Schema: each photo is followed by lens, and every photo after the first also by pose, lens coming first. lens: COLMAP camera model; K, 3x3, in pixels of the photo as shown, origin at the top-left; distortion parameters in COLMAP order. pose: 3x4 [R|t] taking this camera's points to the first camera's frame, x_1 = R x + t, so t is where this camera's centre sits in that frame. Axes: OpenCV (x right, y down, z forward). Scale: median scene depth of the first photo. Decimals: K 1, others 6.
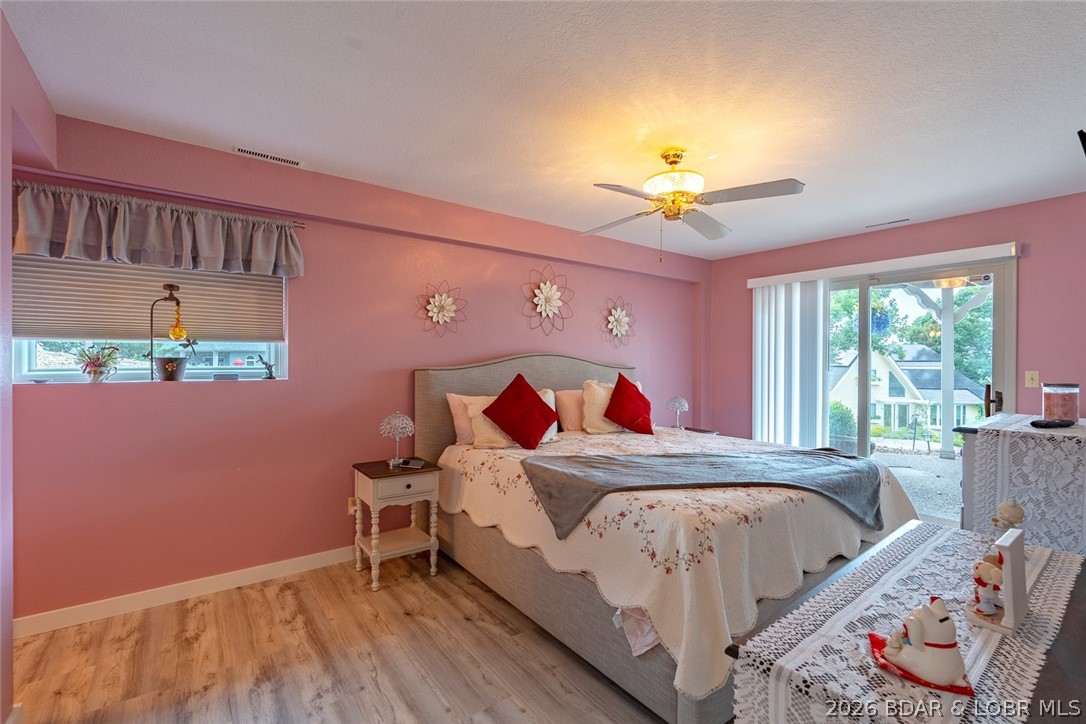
lens RADIAL K [[483.2, 0, 546.0], [0, 483.2, 363.7], [0, 0, 1]] dist [-0.001040, -0.000183]
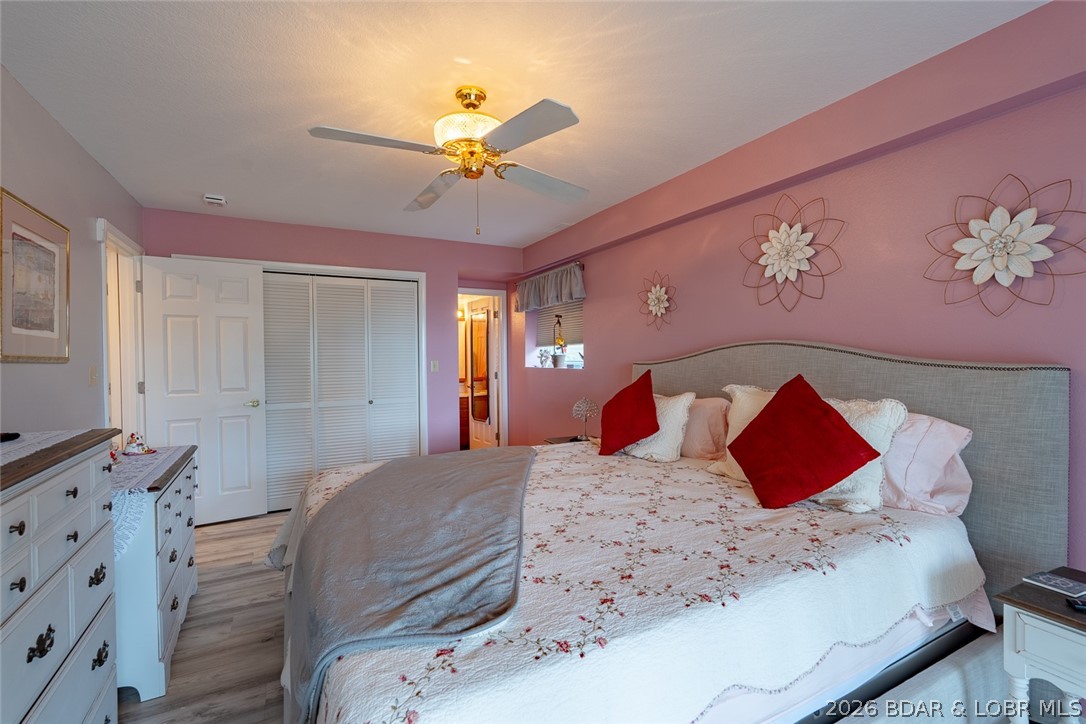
lens RADIAL K [[483.2, 0, 543.0], [0, 483.2, 362.6], [0, 0, 1]] dist [-0.001040, -0.000183]
pose [[-0.155376, 0.008239, -0.987821, 0.672158], [0.005408, 0.999957, 0.007489, 0.001406], [0.987841, -0.004179, -0.155414, 0.801066]]
